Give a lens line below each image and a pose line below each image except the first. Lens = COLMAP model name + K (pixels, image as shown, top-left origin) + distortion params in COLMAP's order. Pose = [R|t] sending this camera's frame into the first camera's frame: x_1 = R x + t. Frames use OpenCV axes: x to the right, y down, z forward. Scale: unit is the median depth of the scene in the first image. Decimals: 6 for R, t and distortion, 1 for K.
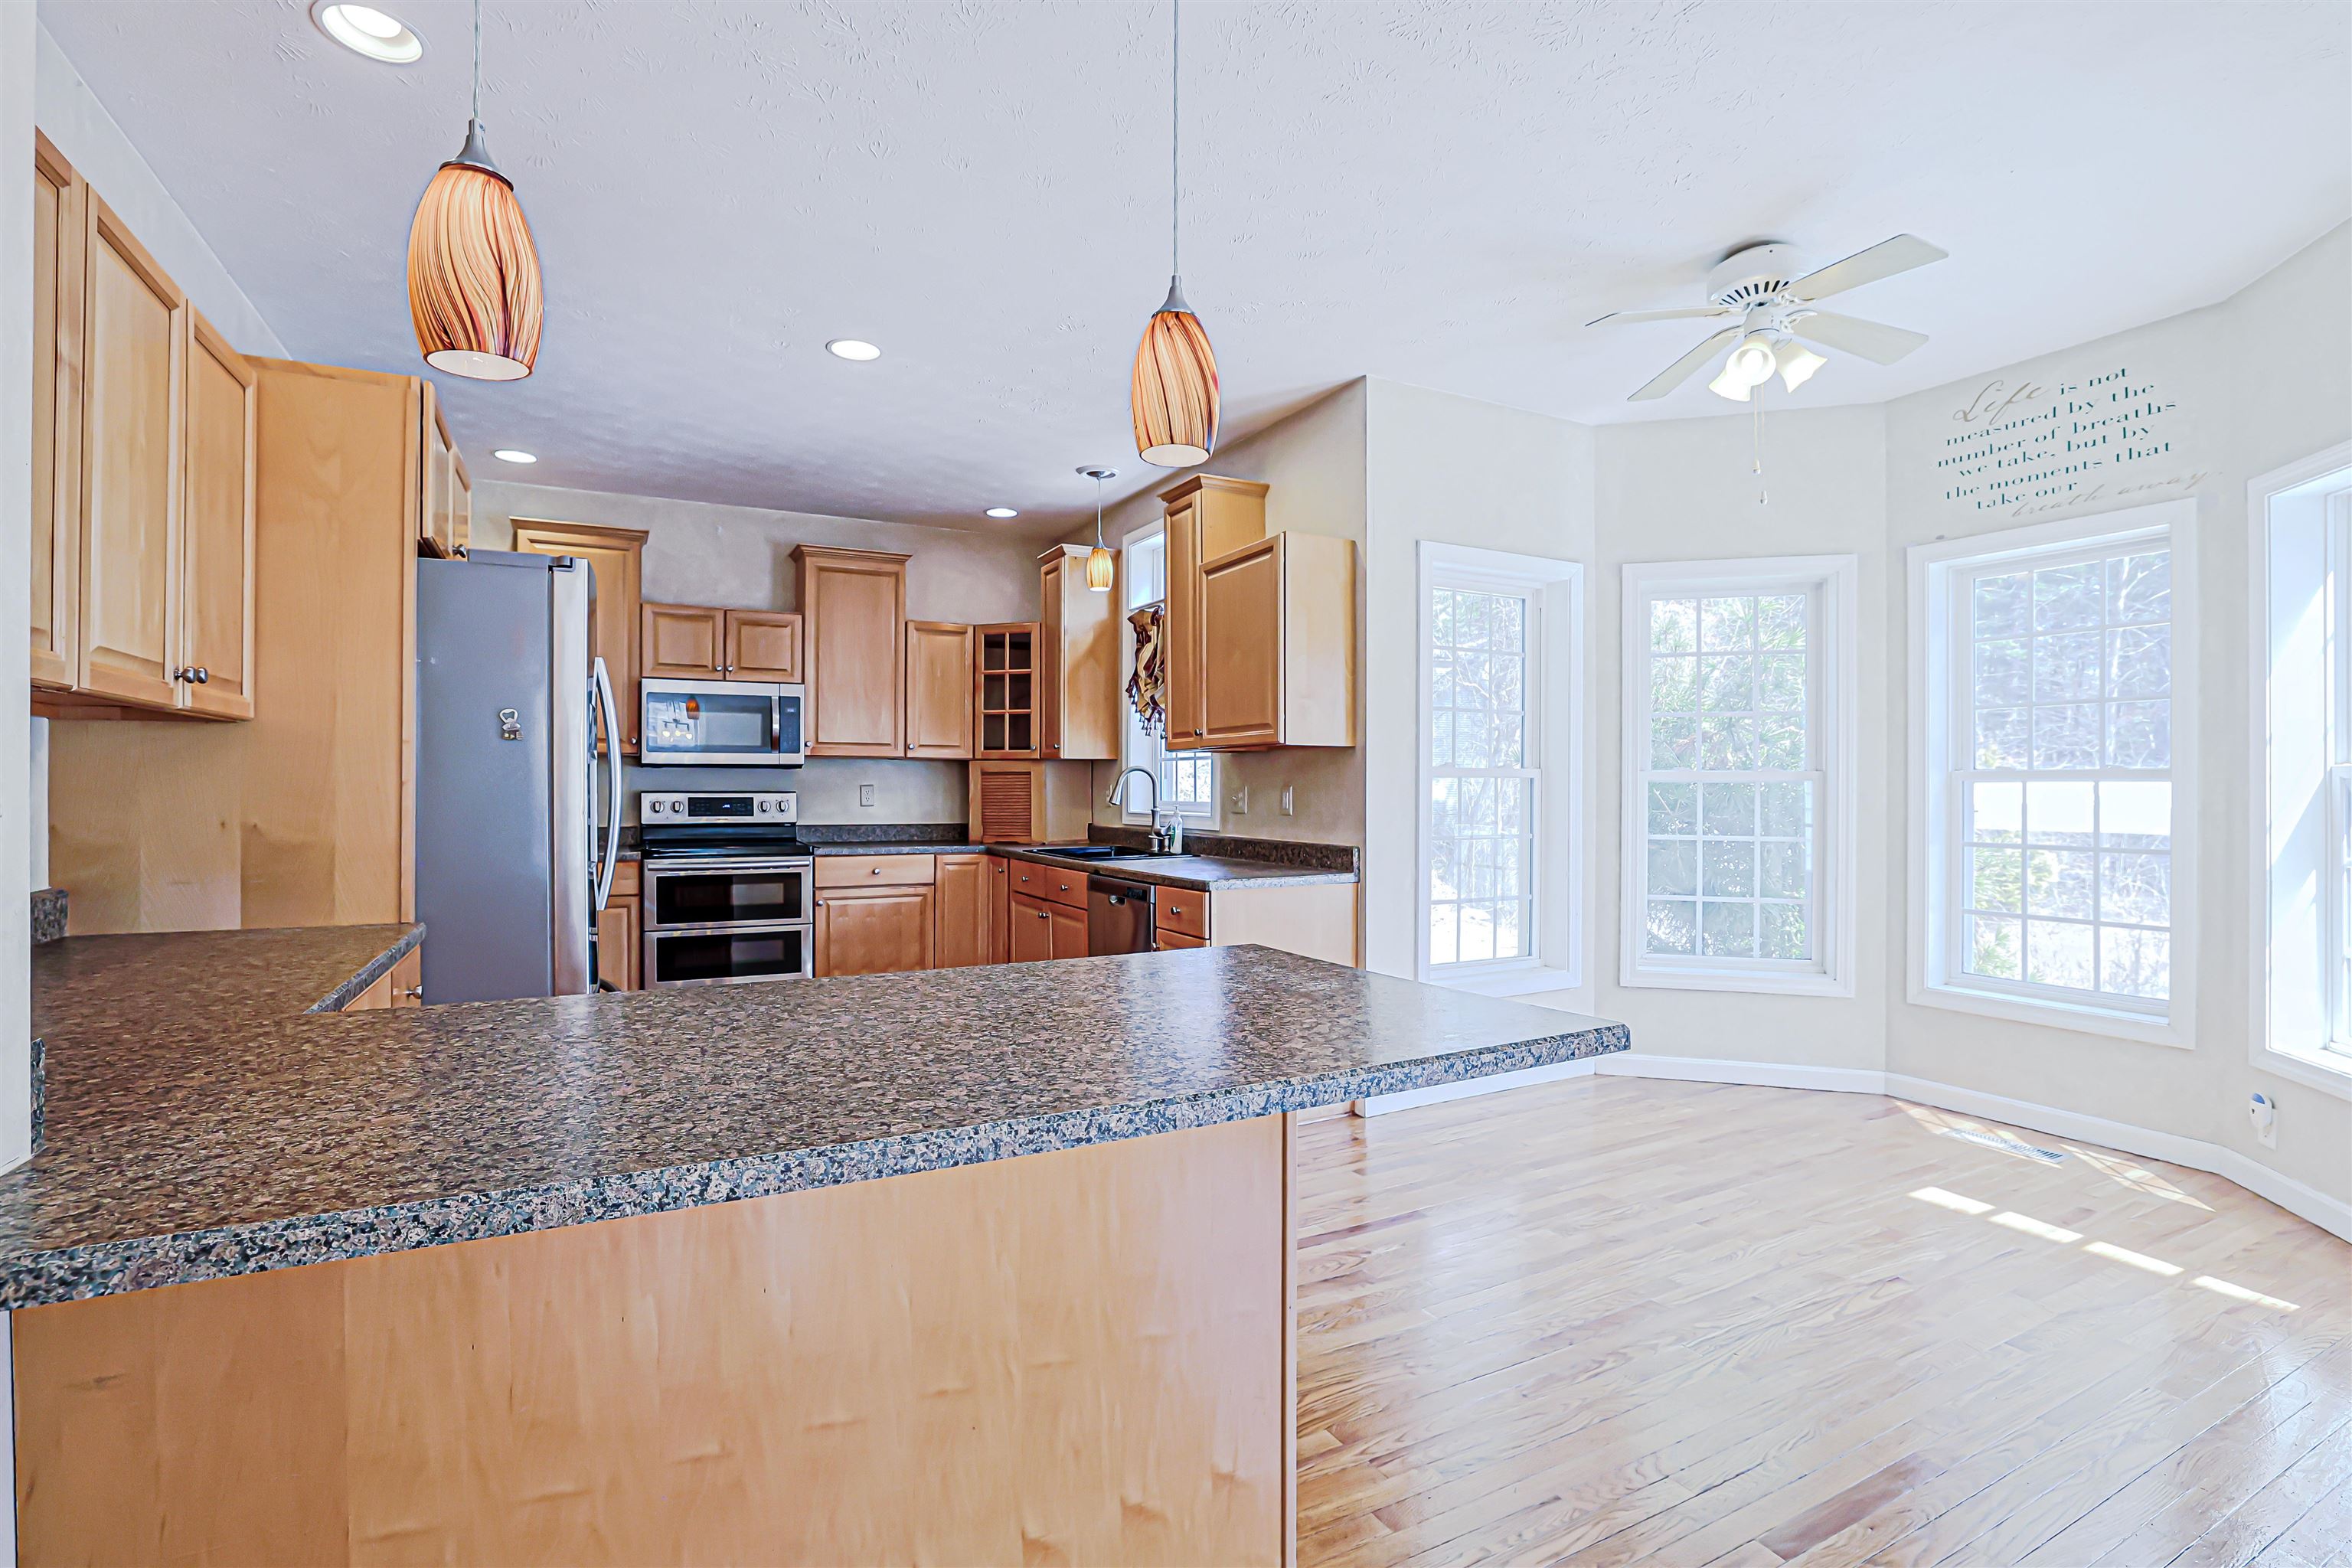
lens RADIAL K [[1100.8, 0, 1224.5], [0, 1100.8, 778.0], [0, 0, 1]] dist [-0.032483, 0.000239]
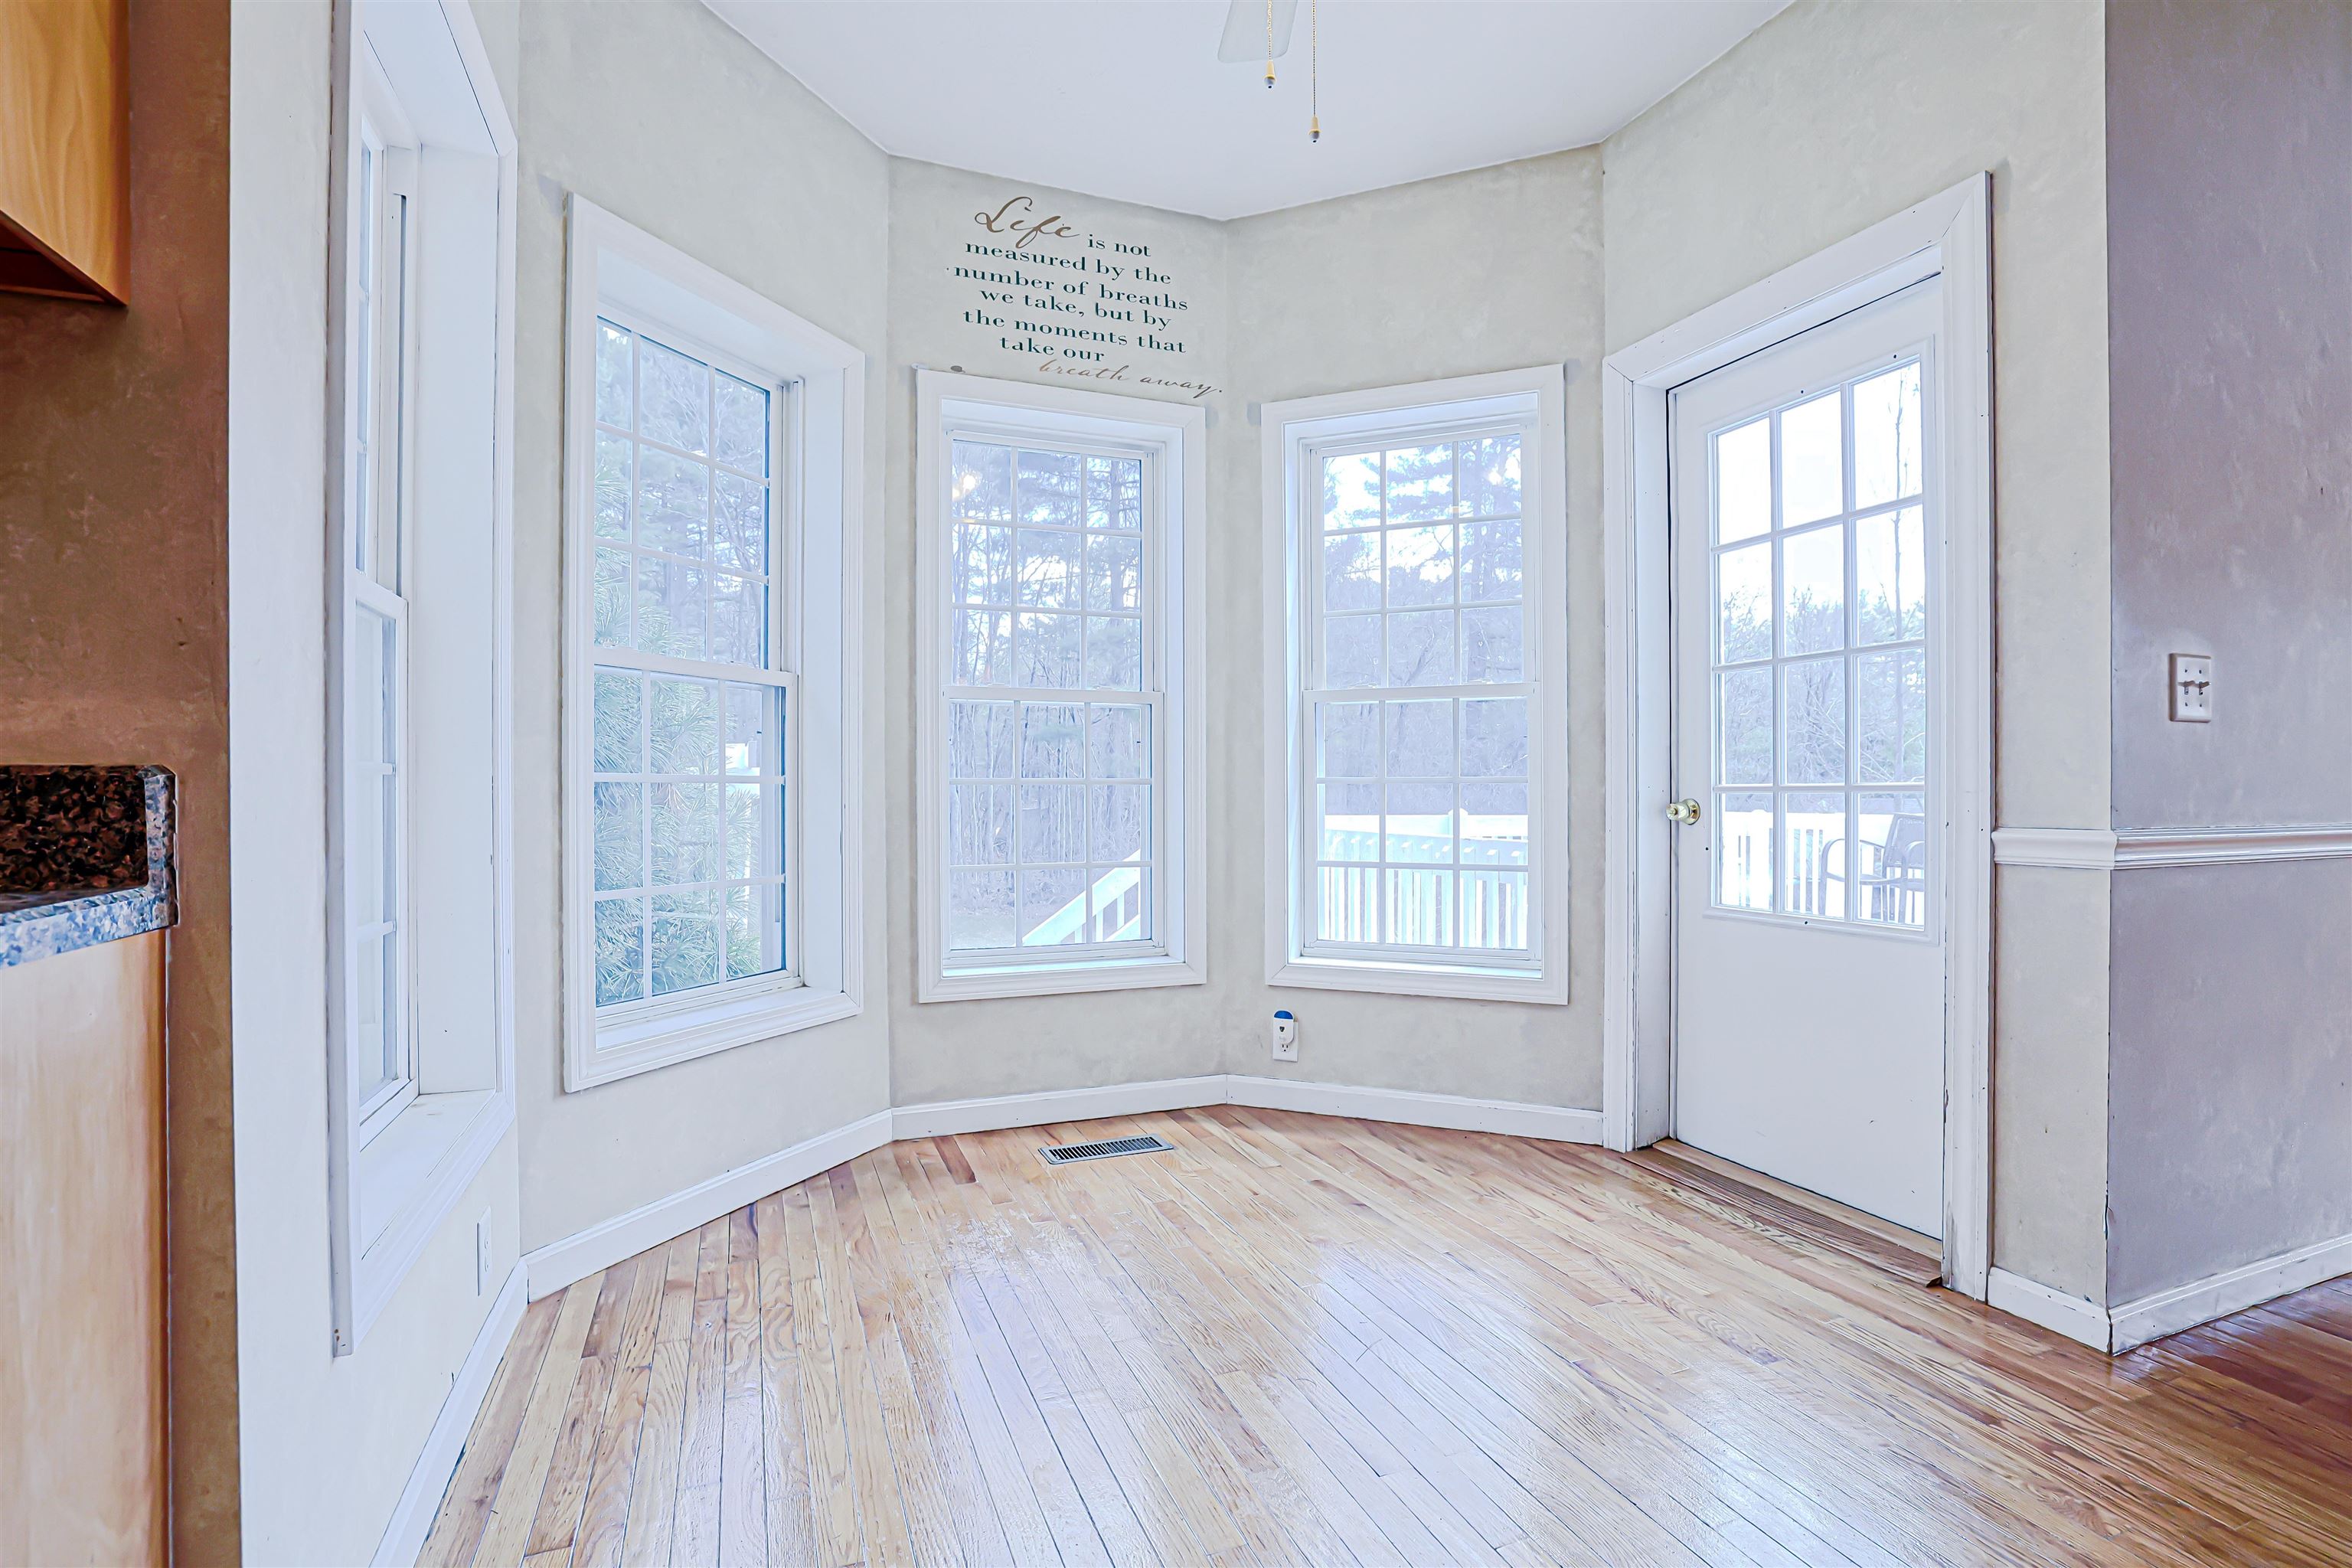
lens RADIAL K [[1100.8, 0, 1224.5], [0, 1100.8, 778.0], [0, 0, 1]] dist [-0.032483, 0.000239]
pose [[0.155877, 0.001057, 0.987776, -0.046947], [-0.001730, 0.999998, -0.000797, 0.051829], [-0.987775, -0.001585, 0.155879, 0.604596]]
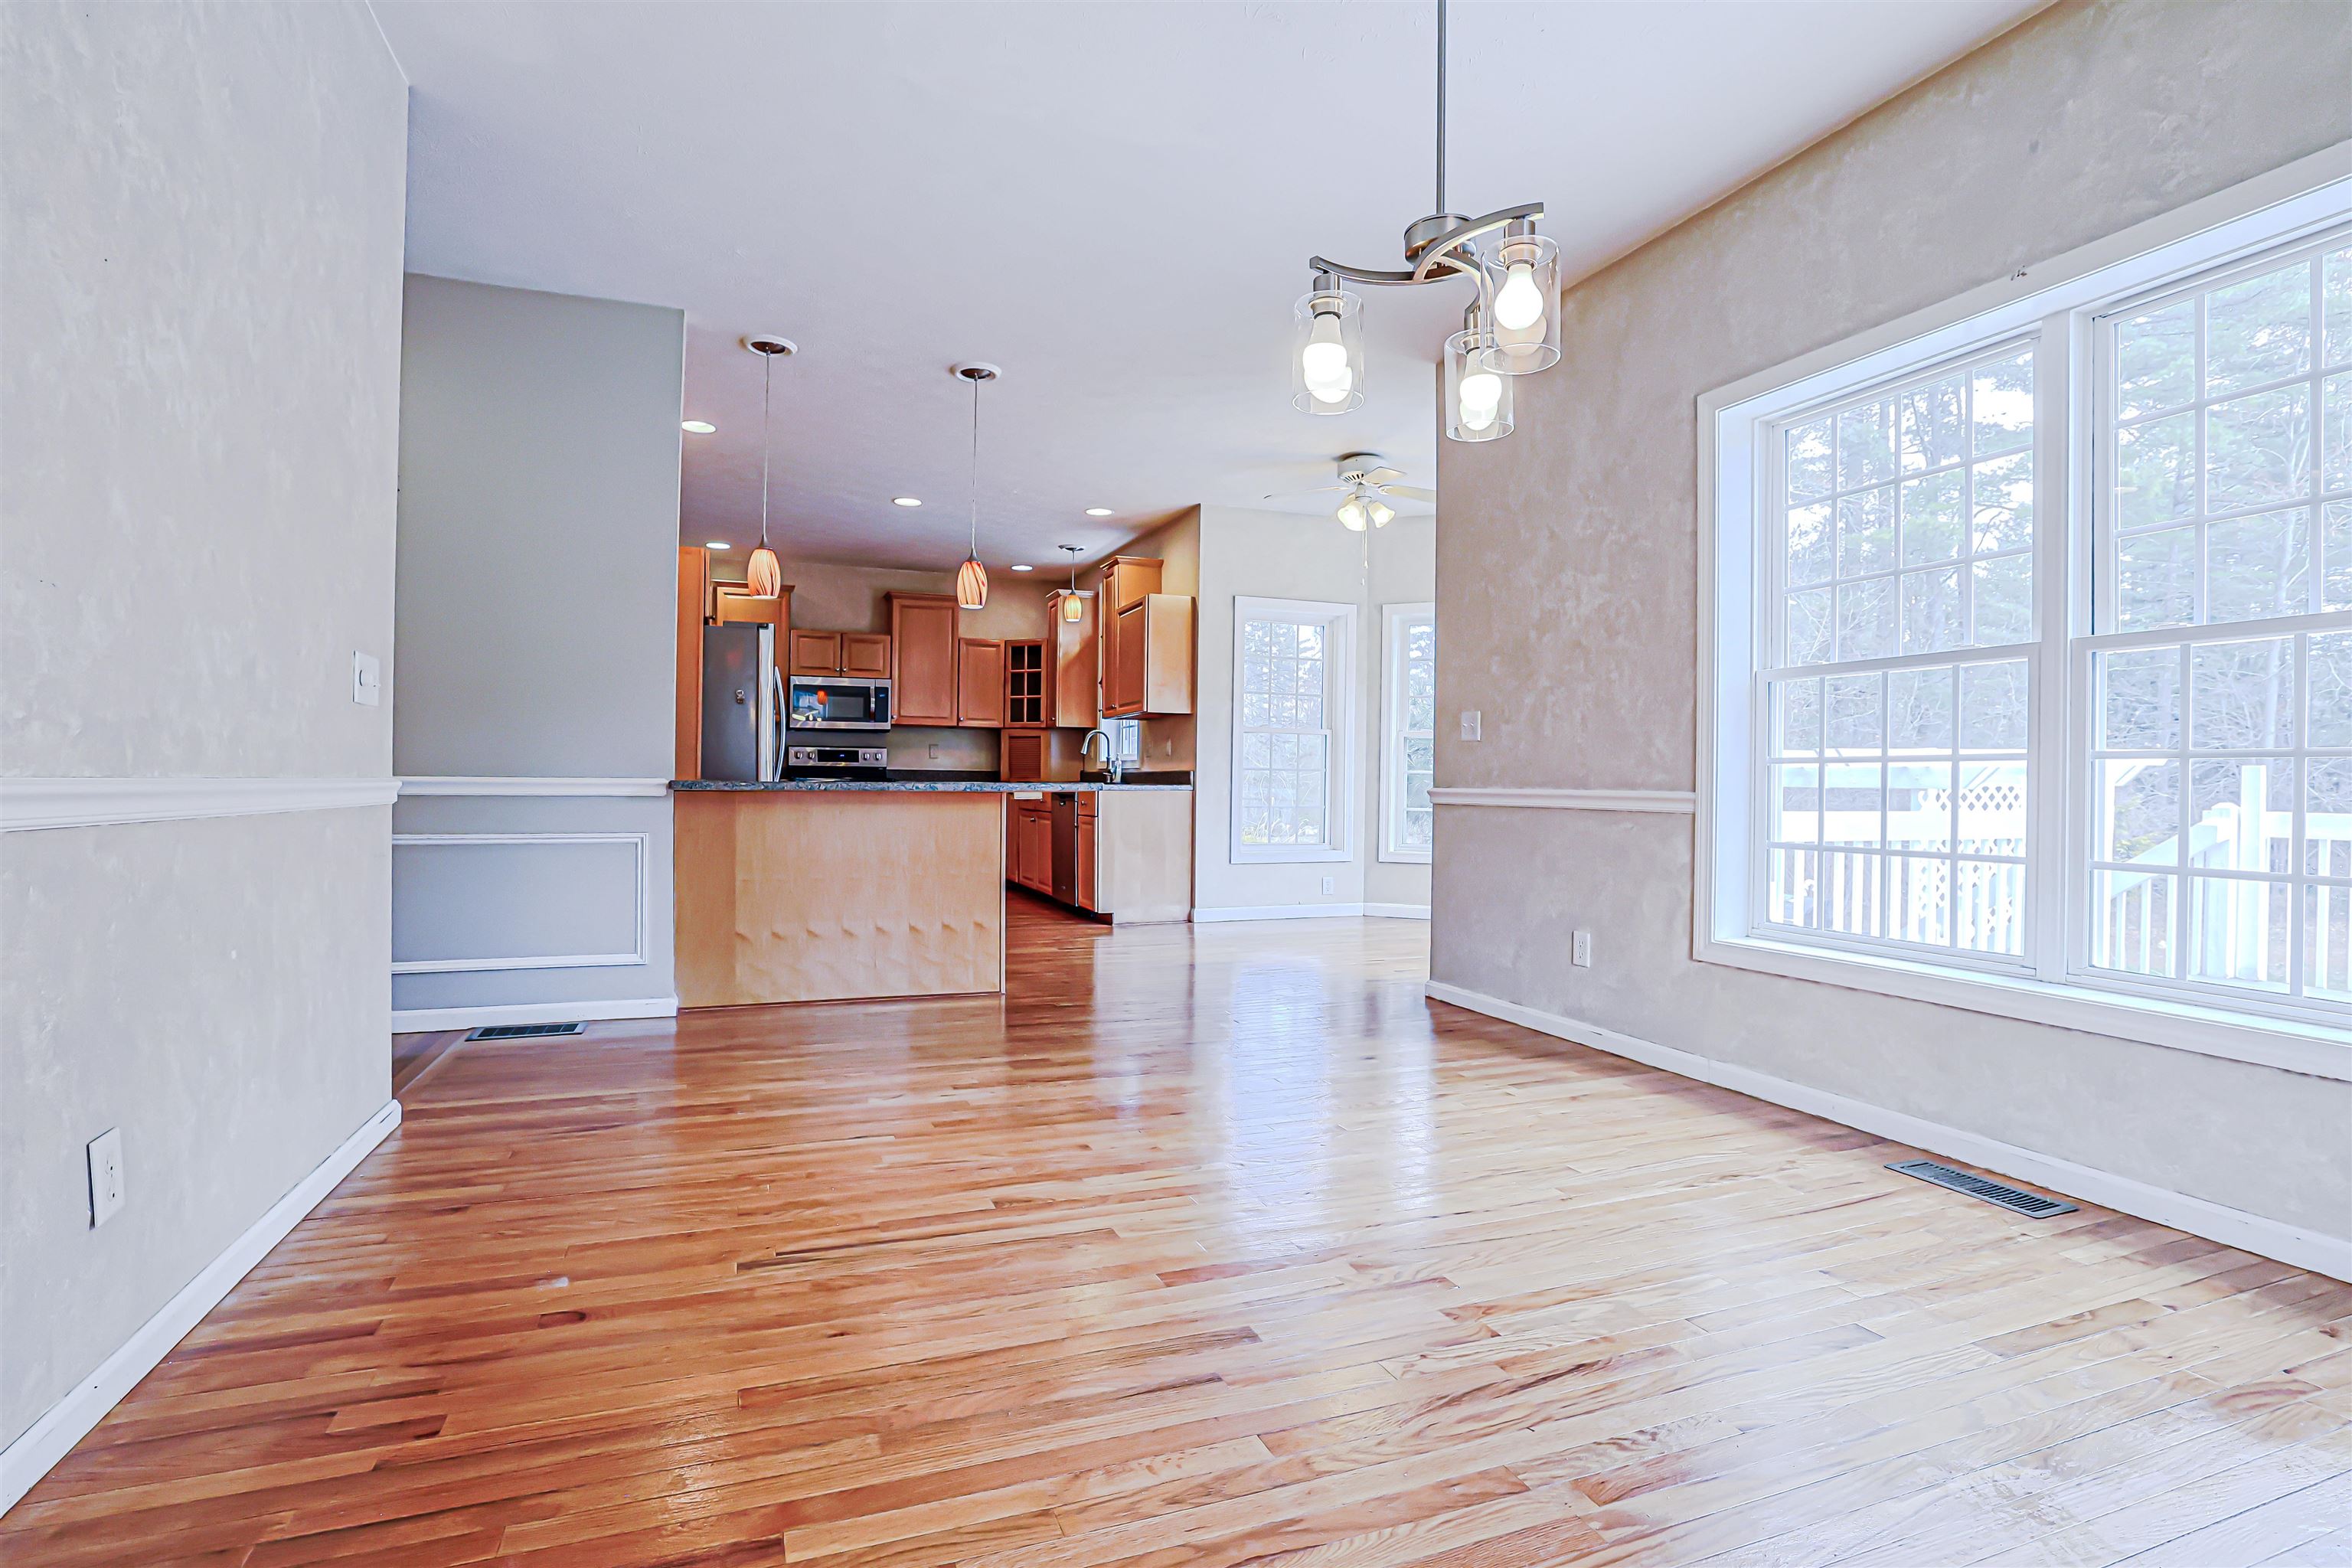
lens RADIAL K [[1164.6, 0, 1351.3], [0, 1164.6, 746.6], [0, 0, 1]] dist [-0.000942, 0.001424]
pose [[0.999649, -0.000207, -0.026507, 0.340357], [-0.000510, 0.999634, -0.027032, 0.059566], [0.026503, 0.027036, 0.999283, -0.693024]]
